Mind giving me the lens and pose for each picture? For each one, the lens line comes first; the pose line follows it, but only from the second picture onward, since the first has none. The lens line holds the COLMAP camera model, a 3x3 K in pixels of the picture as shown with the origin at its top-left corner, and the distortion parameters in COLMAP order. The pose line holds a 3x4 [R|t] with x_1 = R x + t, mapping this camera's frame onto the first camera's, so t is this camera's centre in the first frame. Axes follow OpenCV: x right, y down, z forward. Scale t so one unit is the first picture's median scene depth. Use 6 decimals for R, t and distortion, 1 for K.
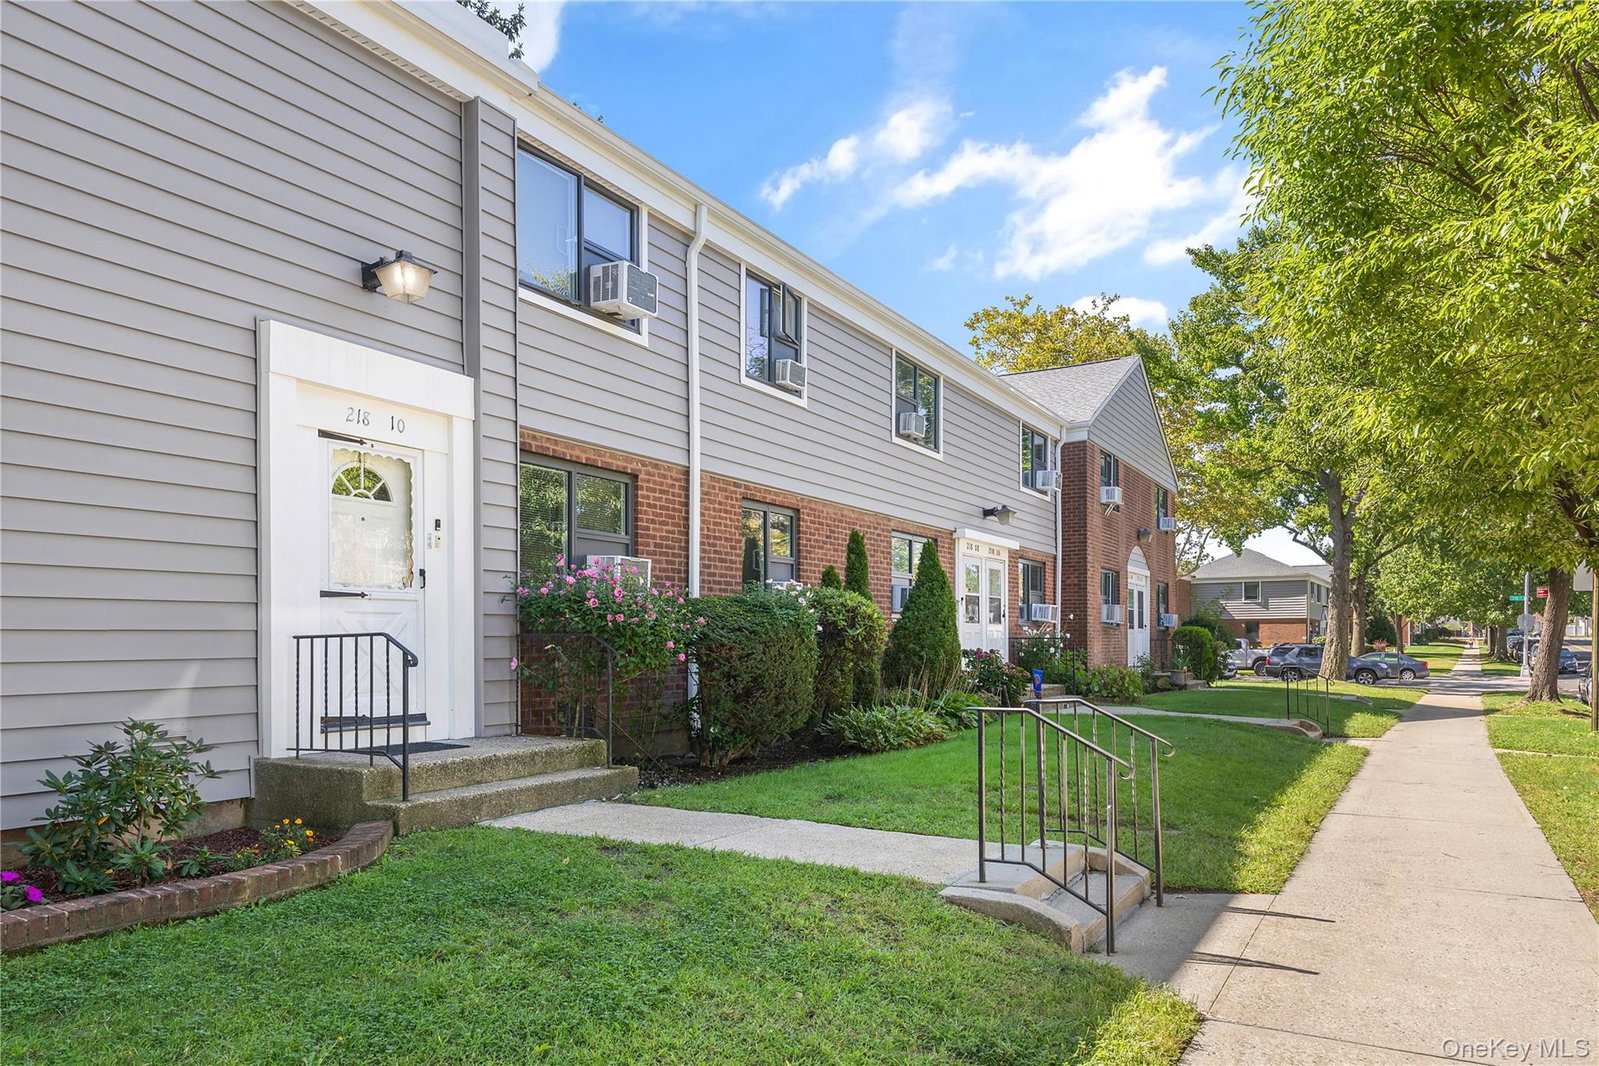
lens RADIAL K [[1129.5, 0, 799.5], [0, 1129.5, 533.0], [0, 0, 1]] dist [-0.002526, -0.000418]
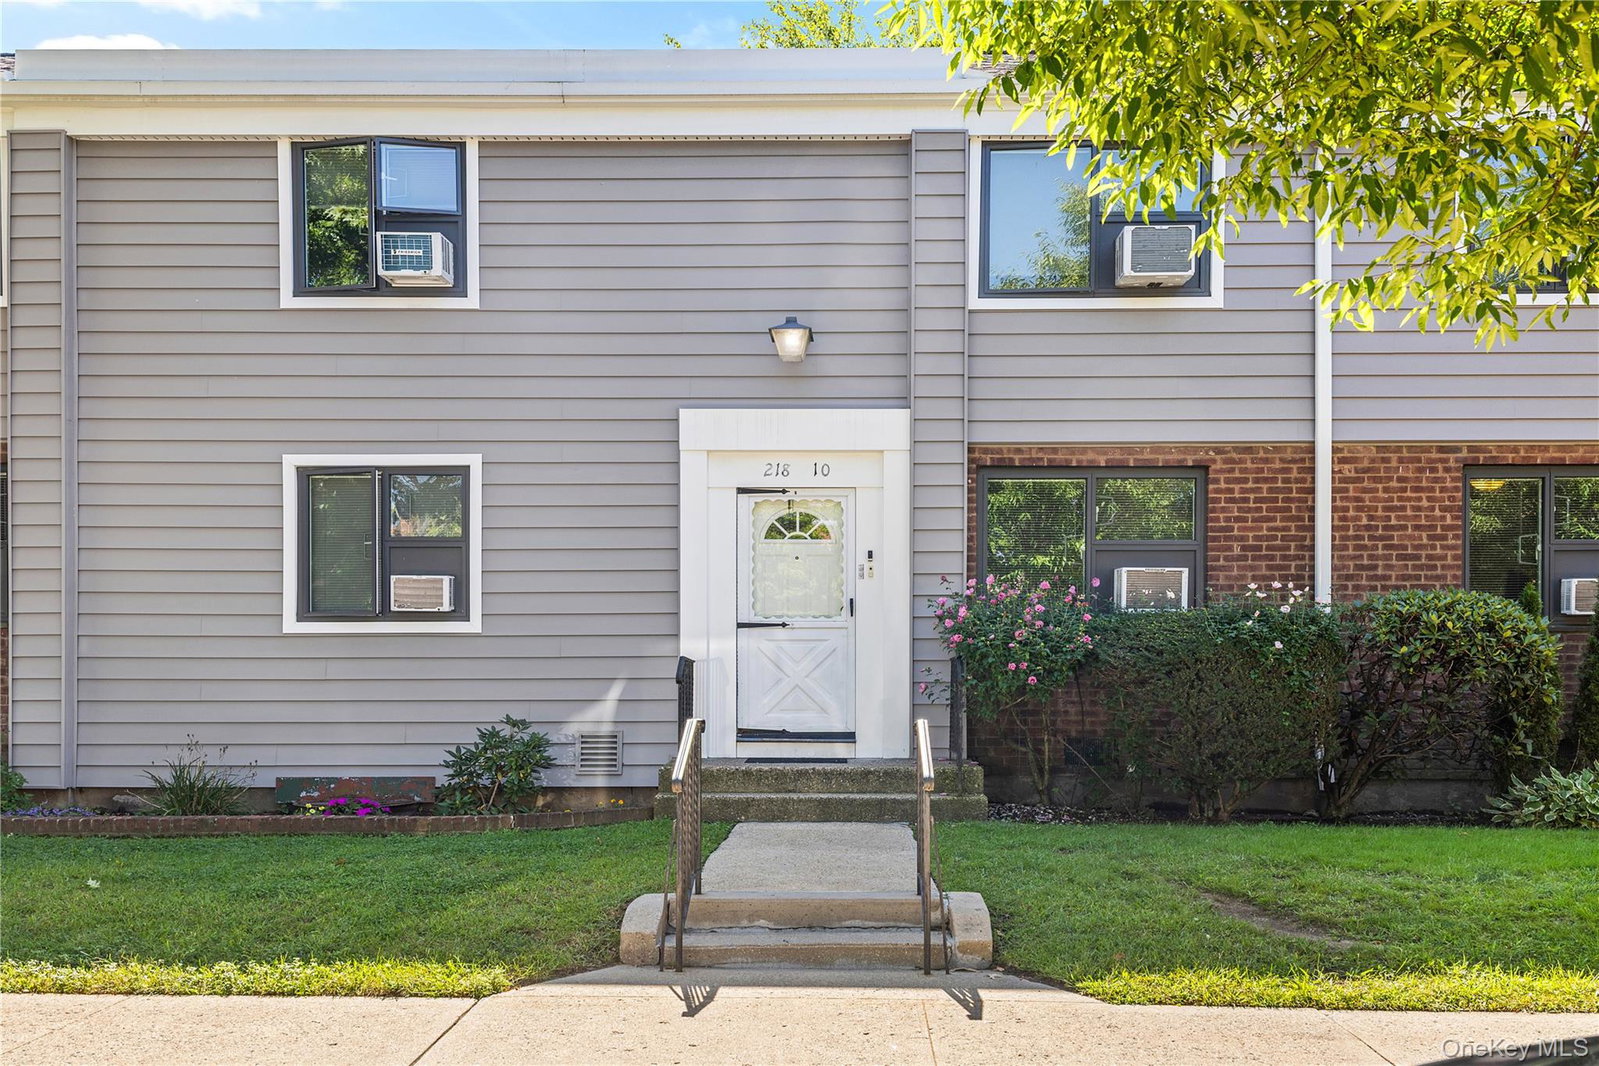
lens RADIAL K [[1504.1, 0, 799.5], [0, 1504.1, 533.0], [0, 0, 1]] dist [0.002912, 0.000258]
pose [[0.467979, -0.082346, -0.879895, 0.895555], [0.083153, 0.995335, -0.048924, 0.035096], [0.879819, -0.050270, 0.472644, 0.273441]]
